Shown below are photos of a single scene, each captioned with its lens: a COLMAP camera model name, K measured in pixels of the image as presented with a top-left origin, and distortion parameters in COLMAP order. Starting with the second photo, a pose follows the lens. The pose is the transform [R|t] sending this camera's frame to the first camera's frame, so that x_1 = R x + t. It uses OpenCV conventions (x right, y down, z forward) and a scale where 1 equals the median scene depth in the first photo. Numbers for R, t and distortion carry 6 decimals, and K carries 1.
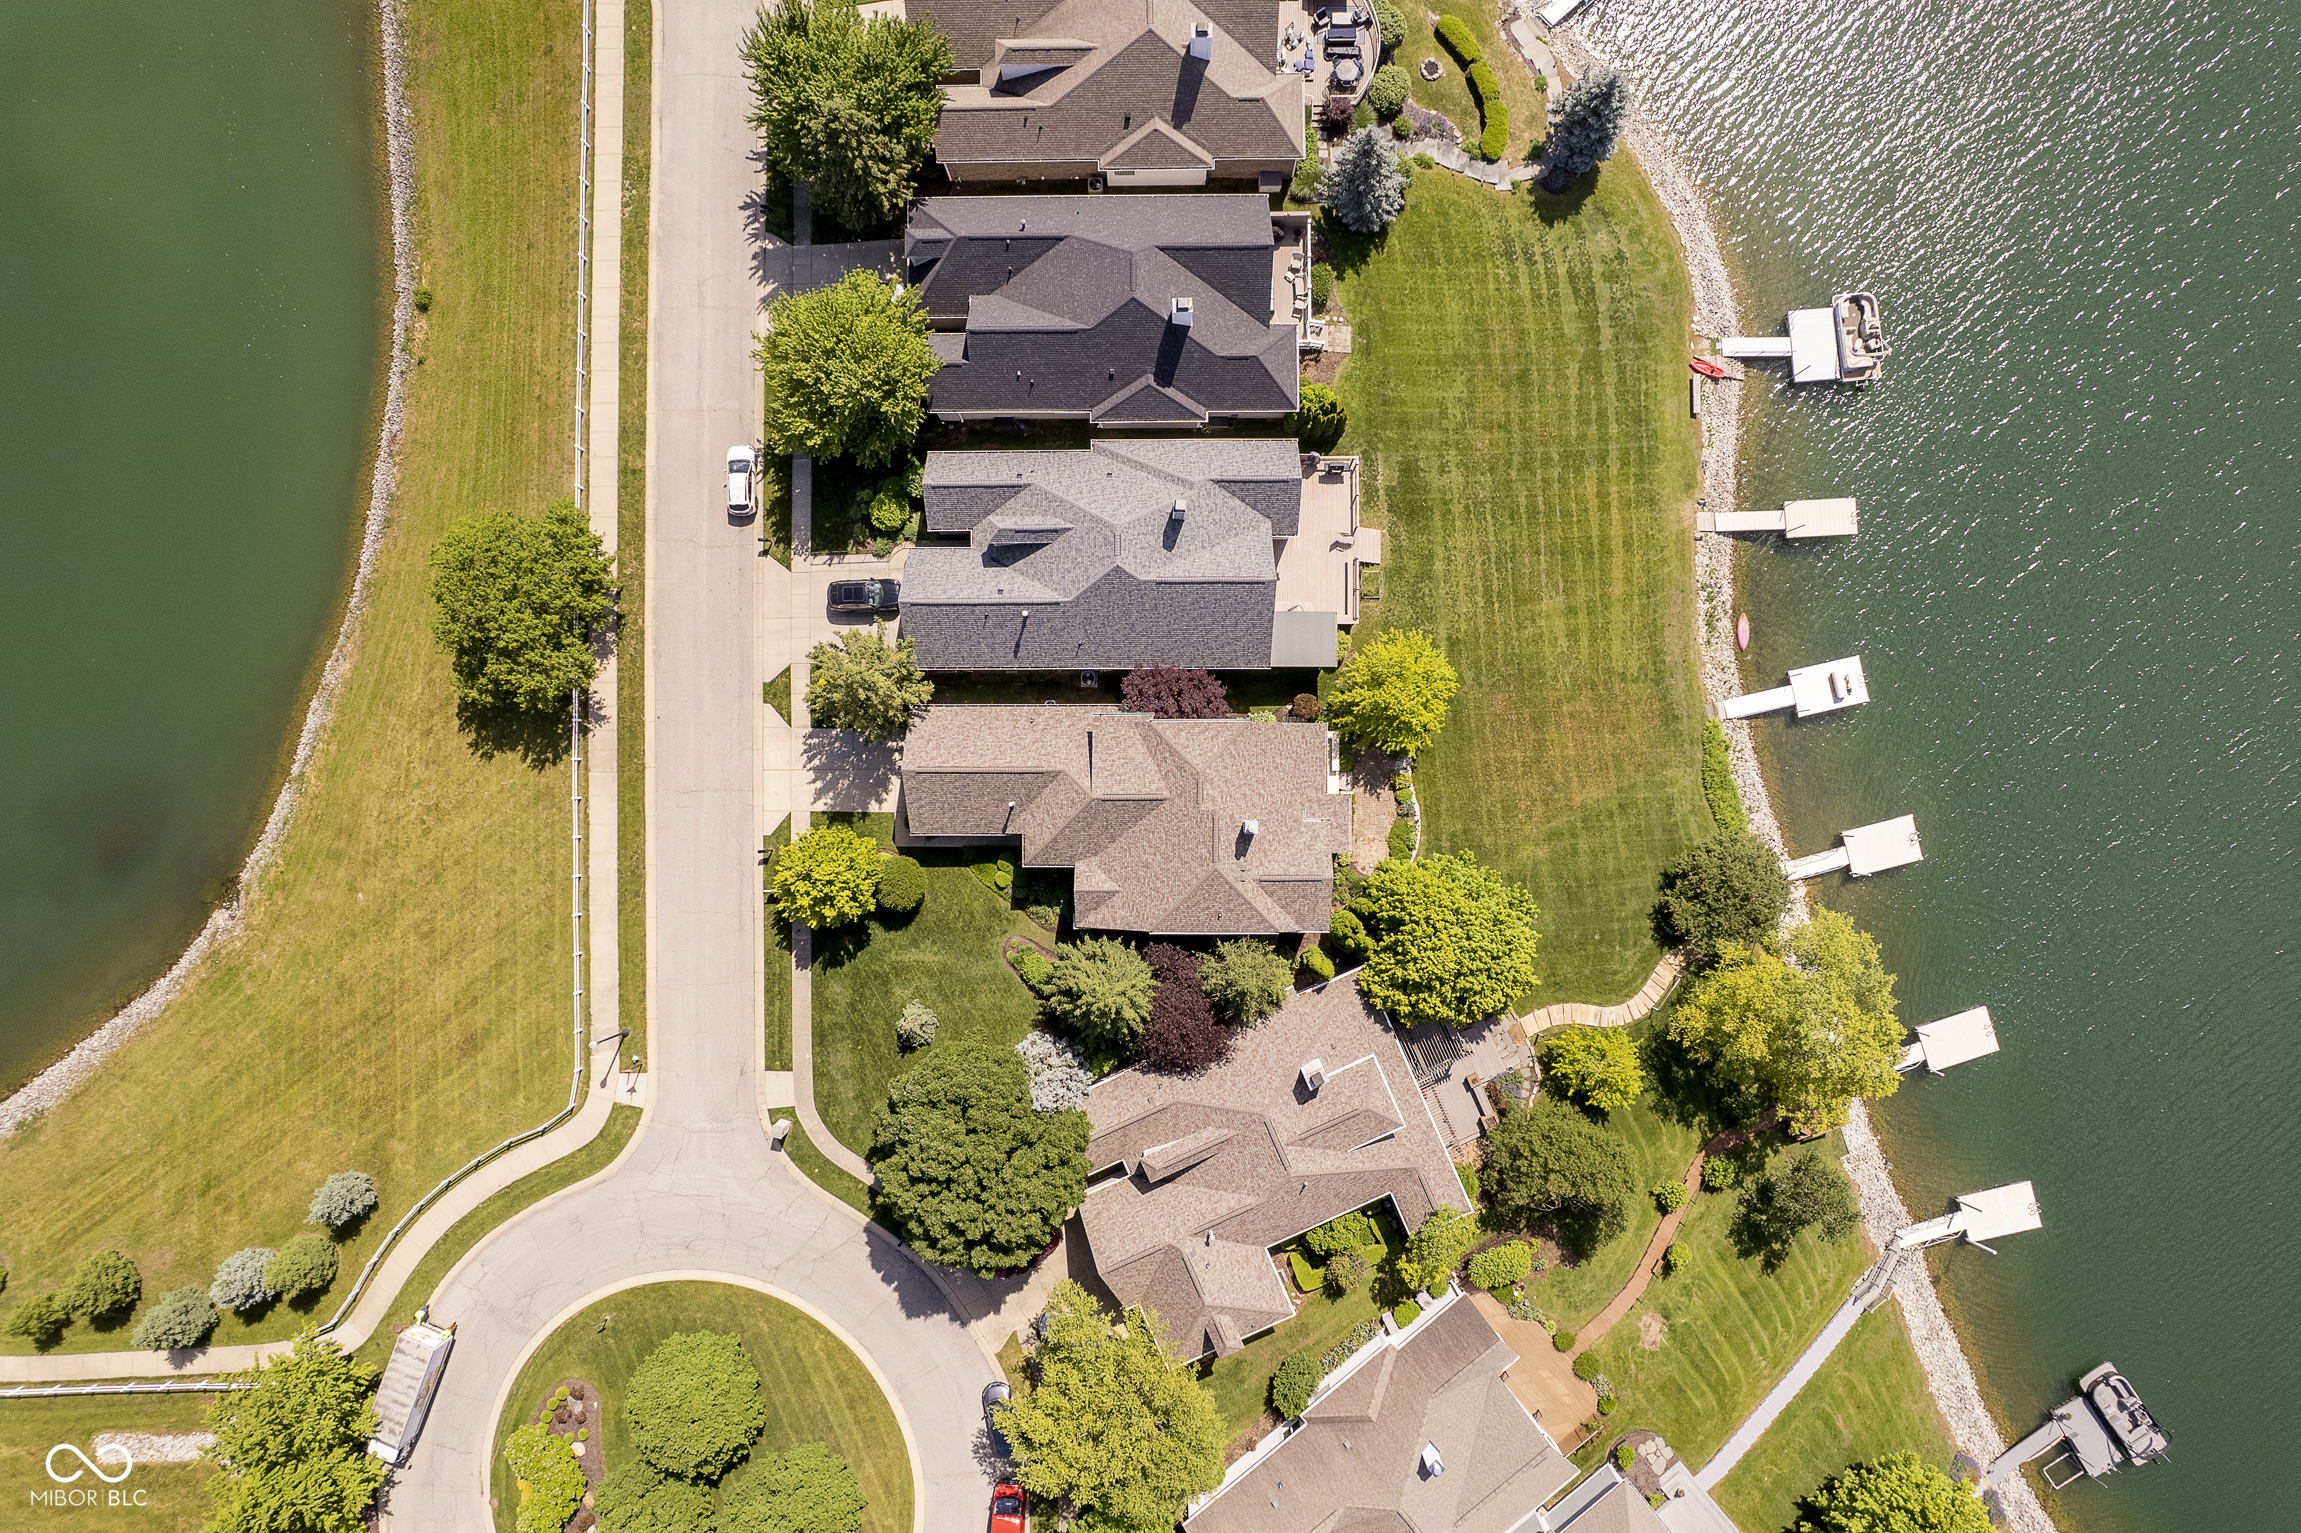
lens RADIAL K [[1465.9, 0, 1150.5], [0, 1465.9, 766.5], [0, 0, 1]] dist [-0.071612, 0.060352]
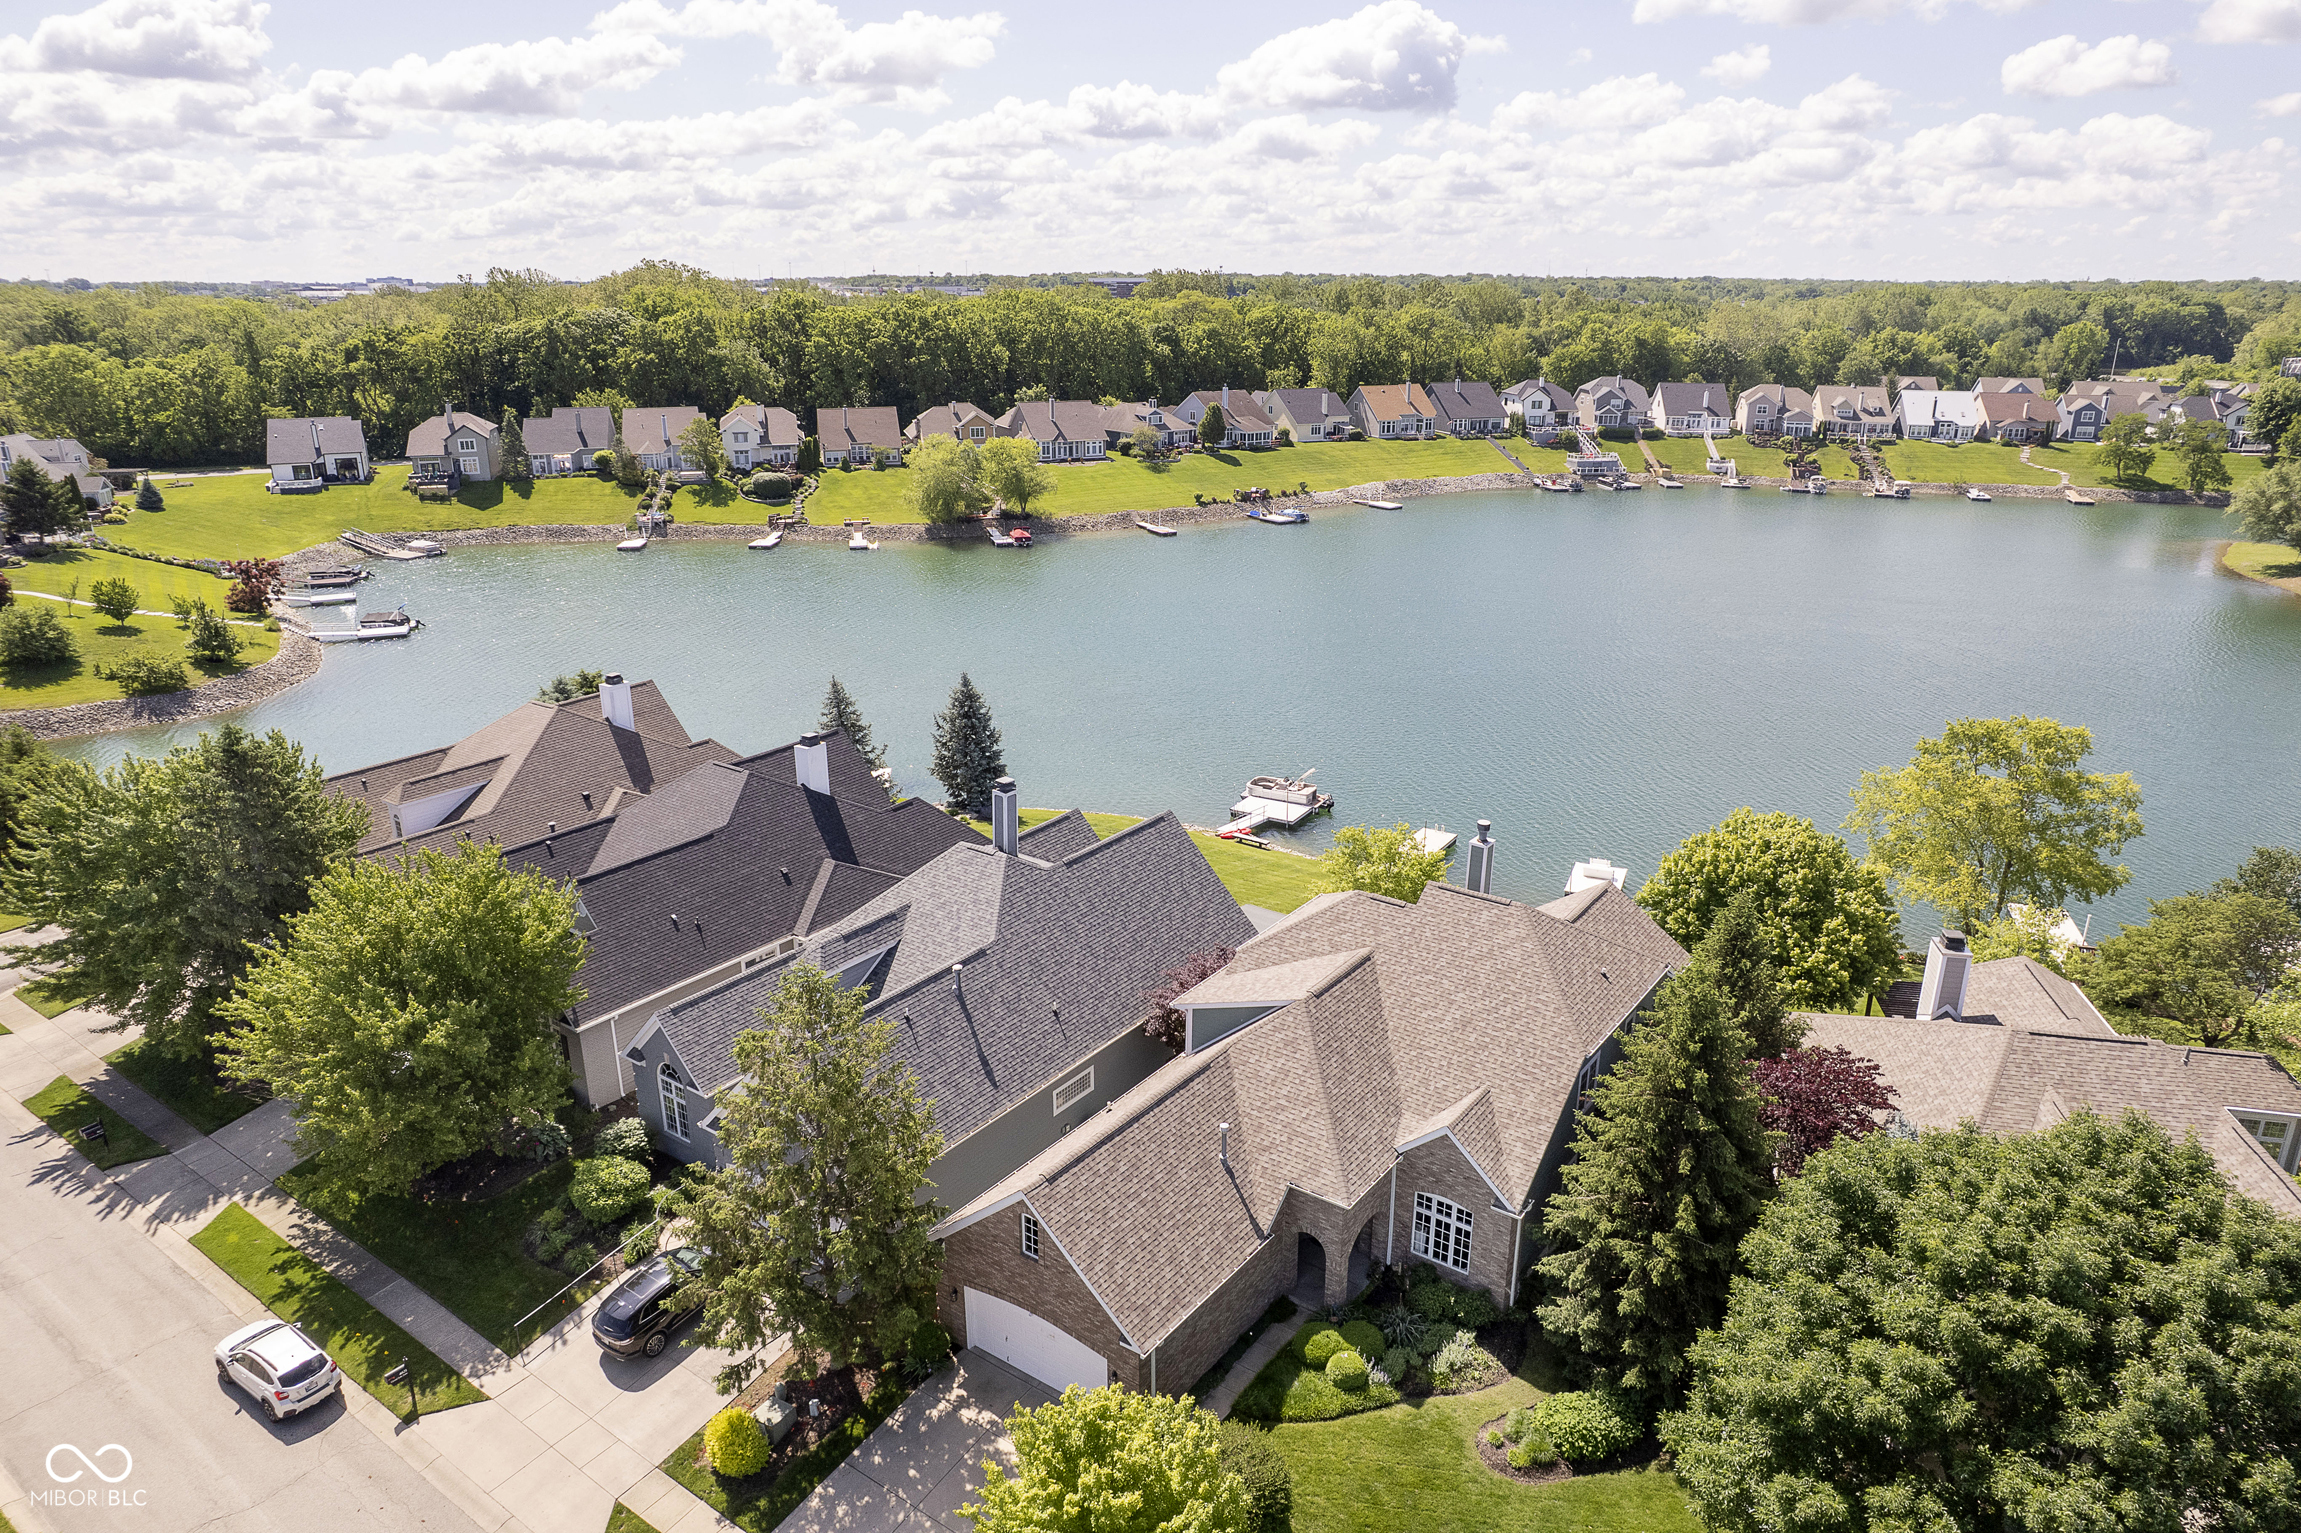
lens RADIAL K [[1465.9, 0, 1150.5], [0, 1465.9, 766.5], [0, 0, 1]] dist [-0.071612, 0.060352]
pose [[0.589196, -0.248523, 0.768820, -0.417782], [0.807972, 0.187631, -0.558548, 0.234501], [-0.005443, 0.950279, 0.311351, 0.687129]]
